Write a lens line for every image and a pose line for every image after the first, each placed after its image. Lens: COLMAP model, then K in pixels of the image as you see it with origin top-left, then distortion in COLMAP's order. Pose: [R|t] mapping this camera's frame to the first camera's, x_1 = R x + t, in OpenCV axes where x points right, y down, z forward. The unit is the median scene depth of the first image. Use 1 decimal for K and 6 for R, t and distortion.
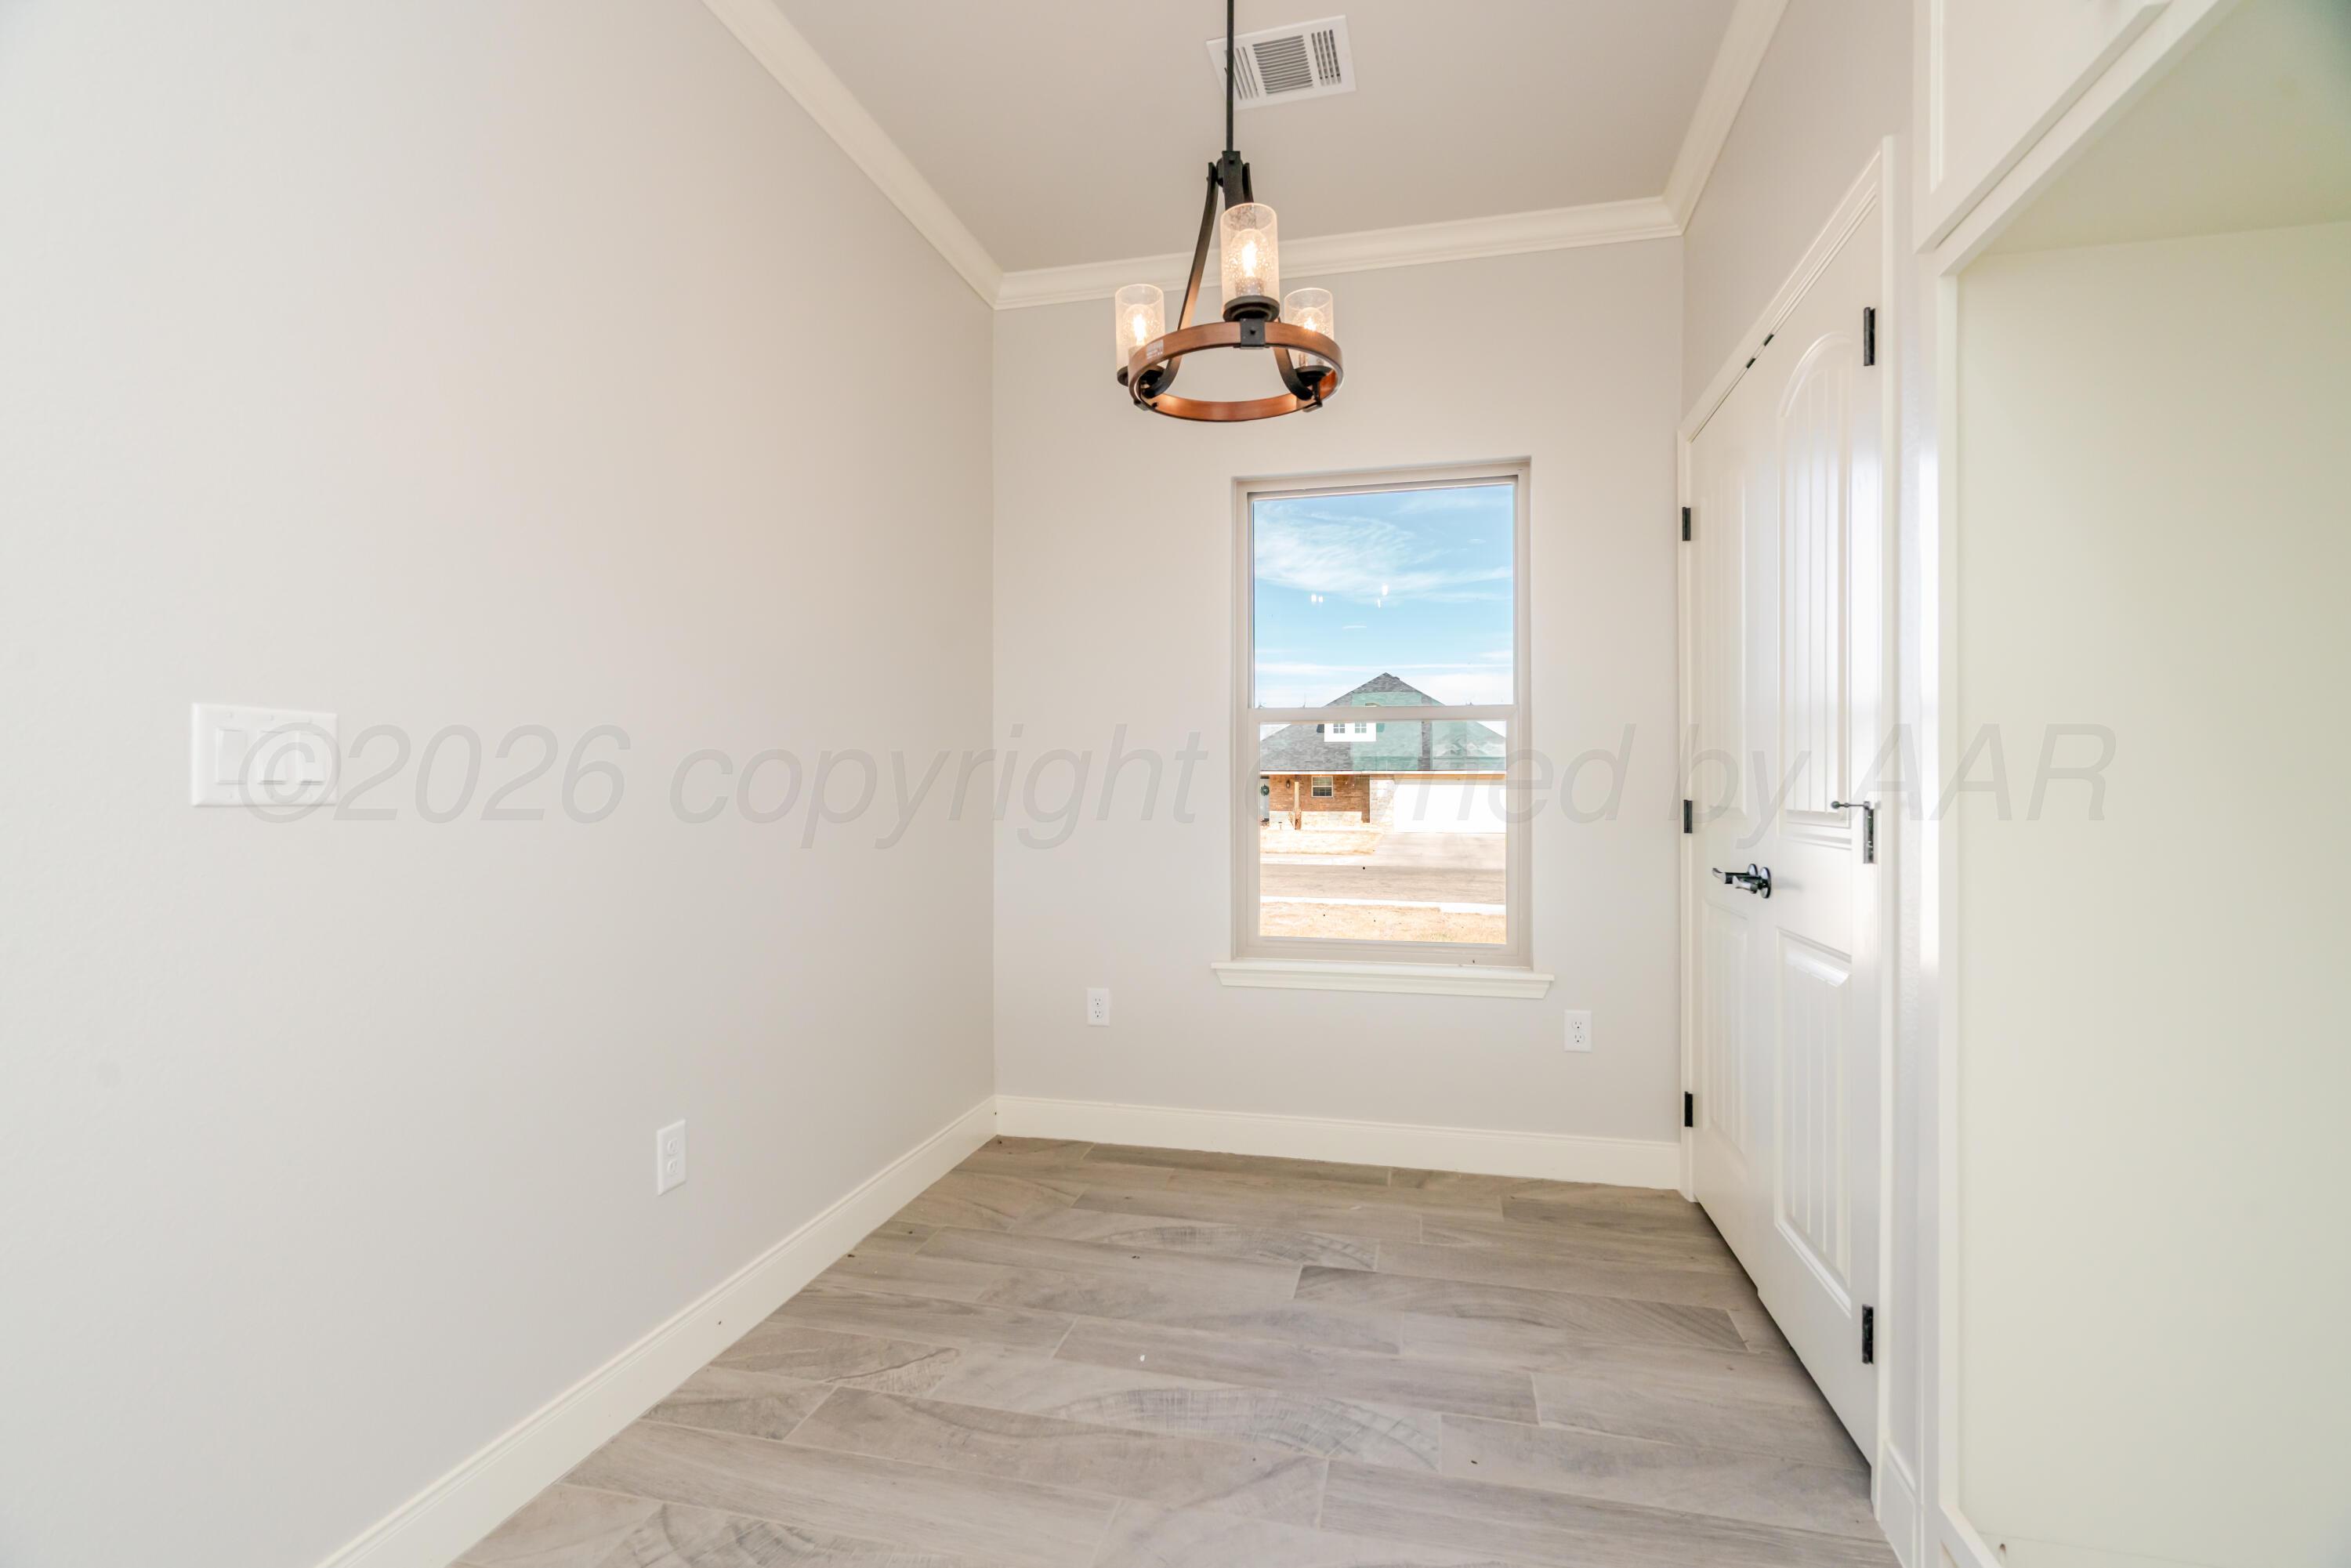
lens RADIAL K [[1068.7, 0, 1170.7], [0, 1068.7, 785.1], [0, 0, 1]] dist [0.002214, 0.001384]
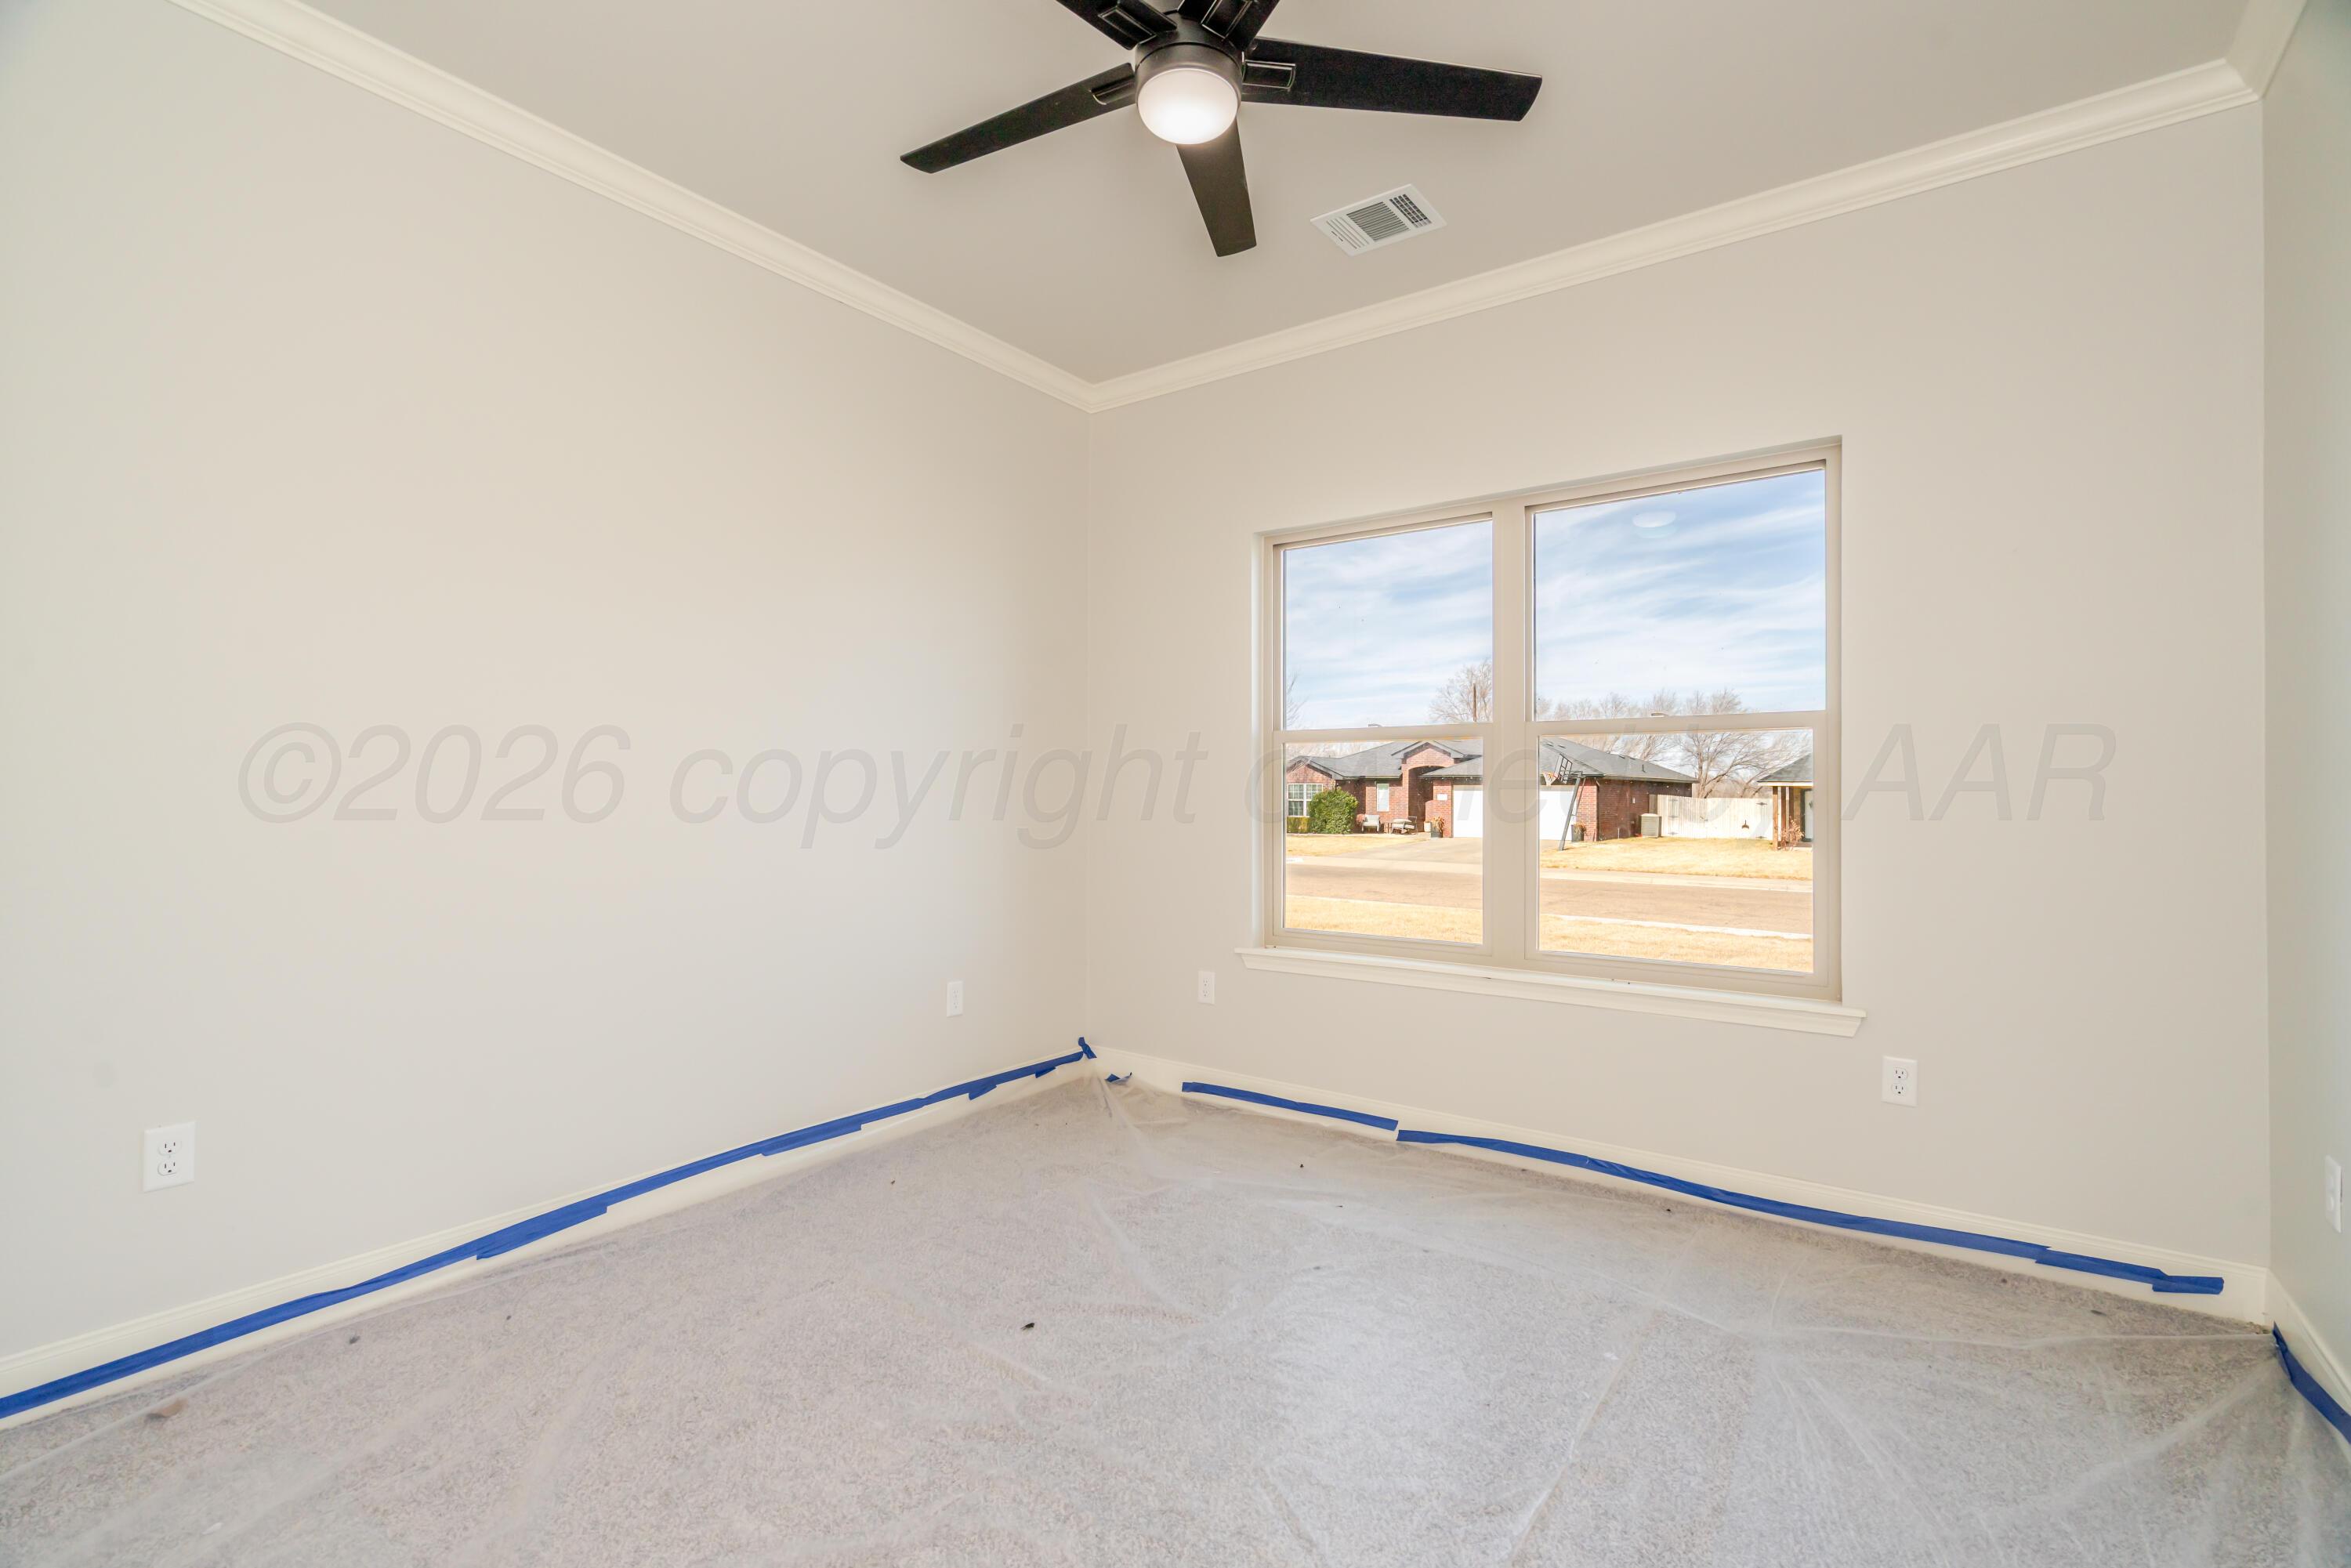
lens RADIAL K [[1068.7, 0, 1198.7], [0, 1068.7, 790.6], [0, 0, 1]] dist [0.002214, 0.001384]
pose [[0.931698, -0.001586, -0.363230, 0.162682], [-0.001946, 0.999954, -0.009357, 0.001753], [0.363228, 0.009424, 0.931652, -0.042012]]
